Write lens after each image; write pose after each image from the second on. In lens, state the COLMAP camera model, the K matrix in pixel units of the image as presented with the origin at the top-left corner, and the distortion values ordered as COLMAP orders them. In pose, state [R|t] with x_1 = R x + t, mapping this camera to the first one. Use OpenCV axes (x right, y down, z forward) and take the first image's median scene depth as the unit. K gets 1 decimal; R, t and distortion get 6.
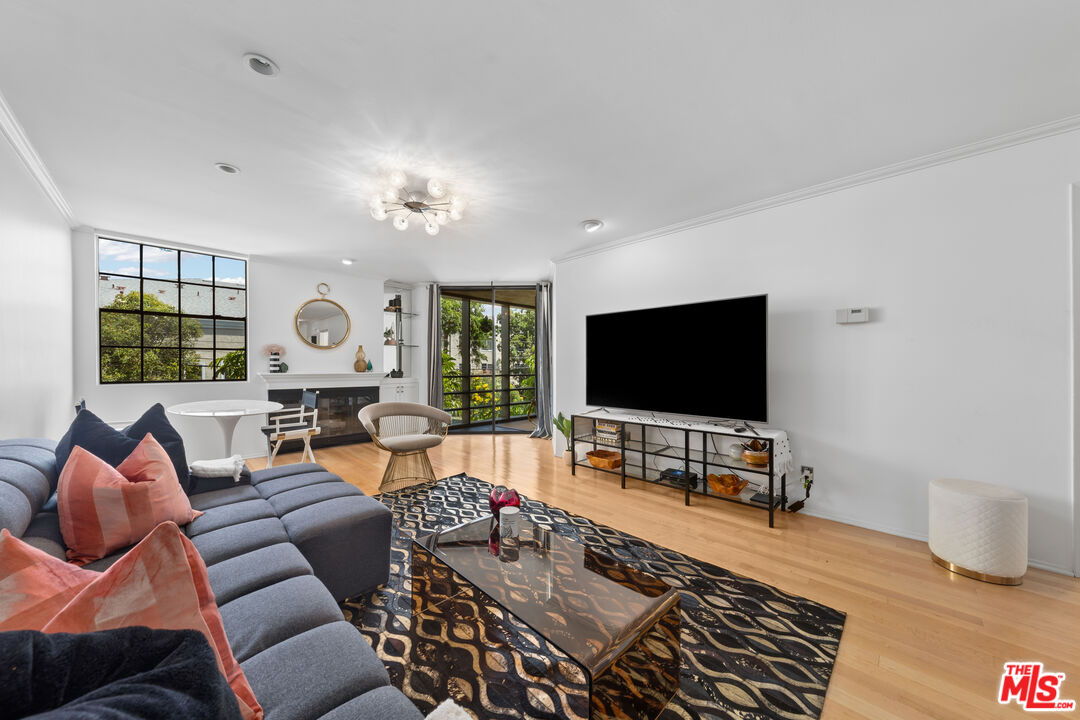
lens RADIAL K [[366.6, 0, 538.8], [0, 366.6, 363.1], [0, 0, 1]] dist [0.000616, -0.000045]
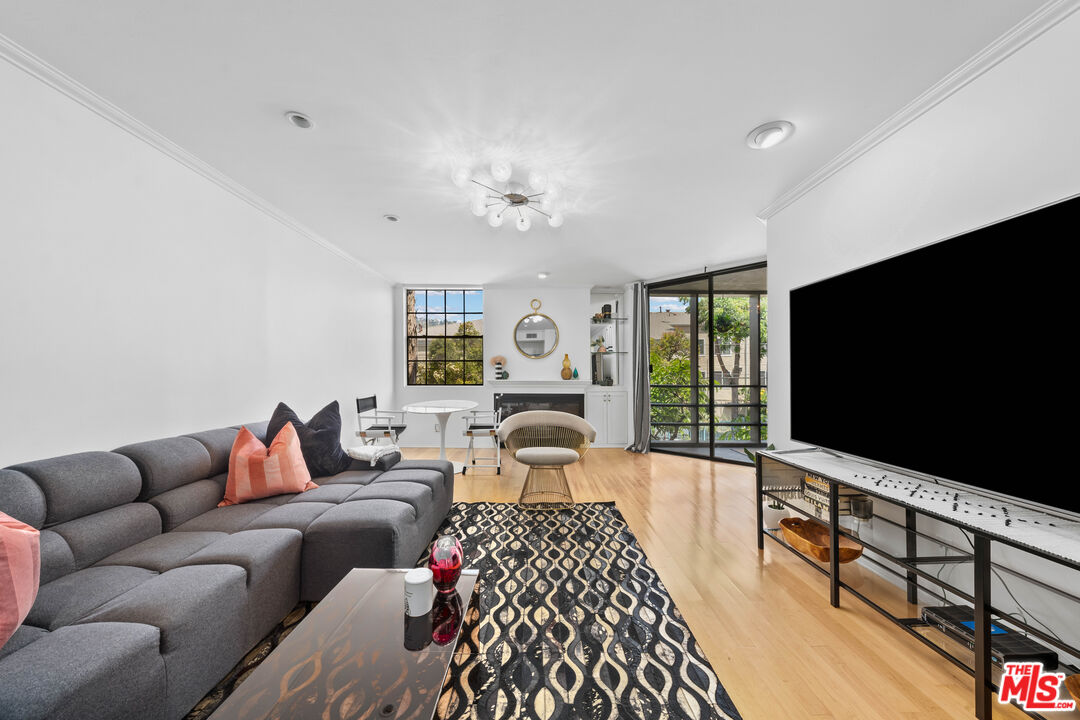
lens RADIAL K [[366.6, 0, 543.6], [0, 366.6, 371.3], [0, 0, 1]] dist [0.000616, -0.000045]
pose [[0.714982, -0.004627, -0.699128, 0.304282], [0.005813, 0.999983, -0.000672, 0.002525], [0.699119, -0.003583, 0.714996, 0.335548]]
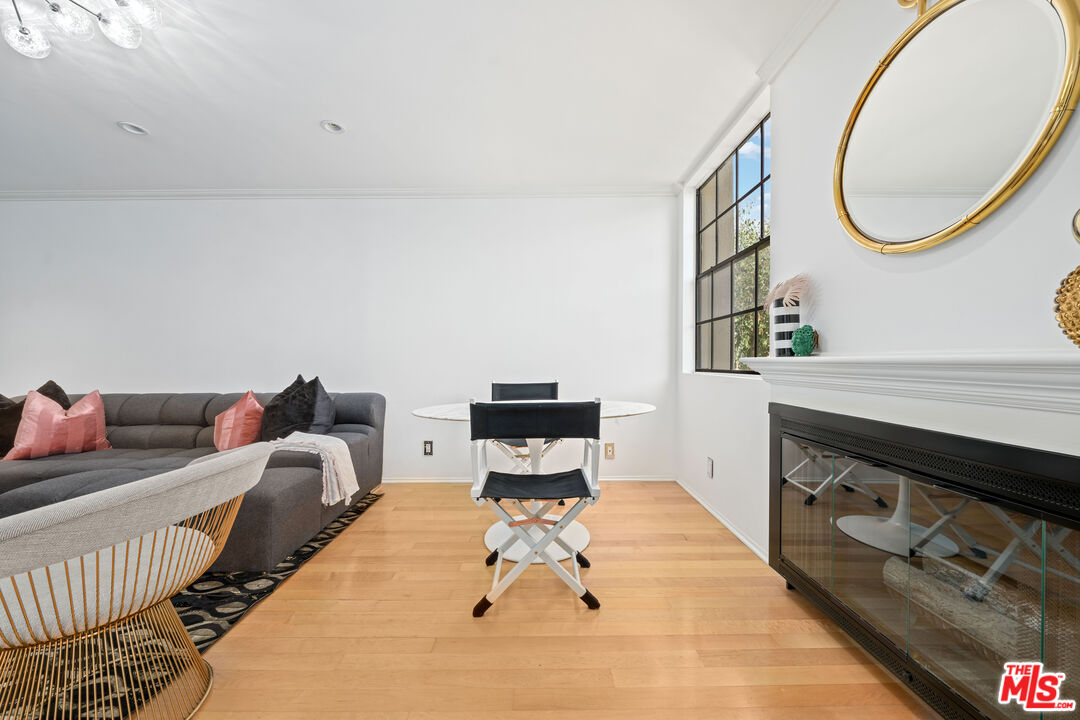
lens RADIAL K [[390.6, 0, 539.9], [0, 390.6, 364.3], [0, 0, 1]] dist [-0.000428, 0.000016]
pose [[-0.712647, 0.004973, -0.701505, -0.389536], [0.007980, 0.999968, -0.001018, 0.043894], [0.701477, -0.006323, -0.712664, 1.503535]]
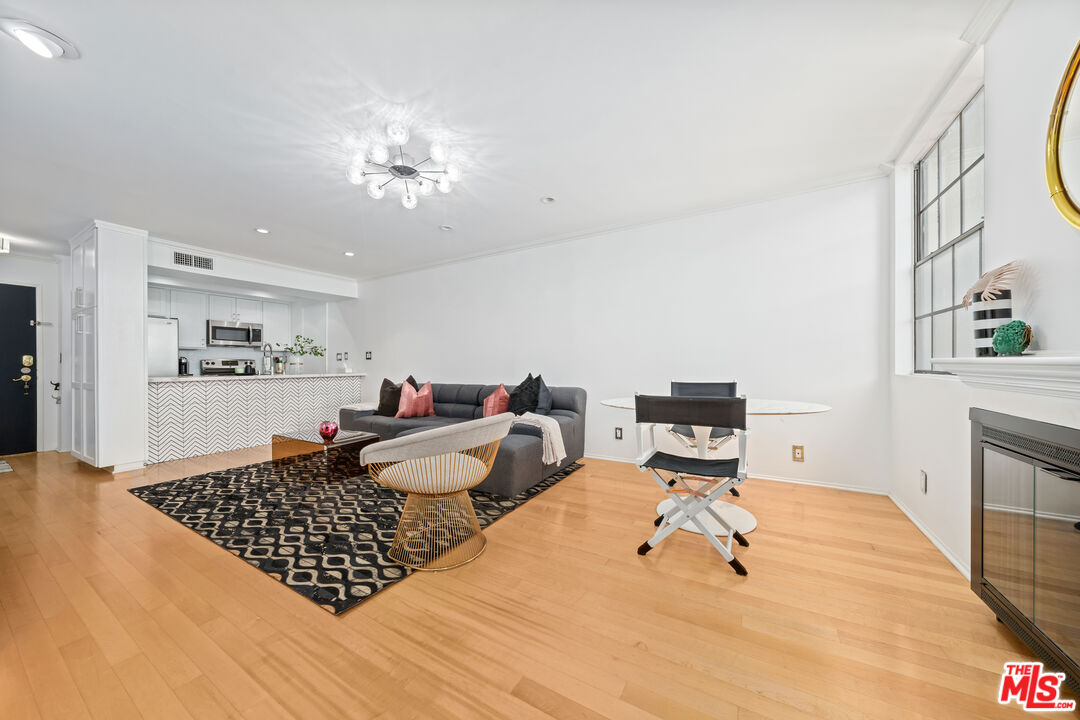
lens RADIAL K [[366.6, 0, 540.8], [0, 366.6, 363.5], [0, 0, 1]] dist [0.000616, -0.000045]
pose [[-0.969452, 0.007459, -0.245168, -0.365450], [0.010109, 0.999903, -0.009555, 0.042635], [0.245073, -0.011742, -0.969434, 1.651557]]
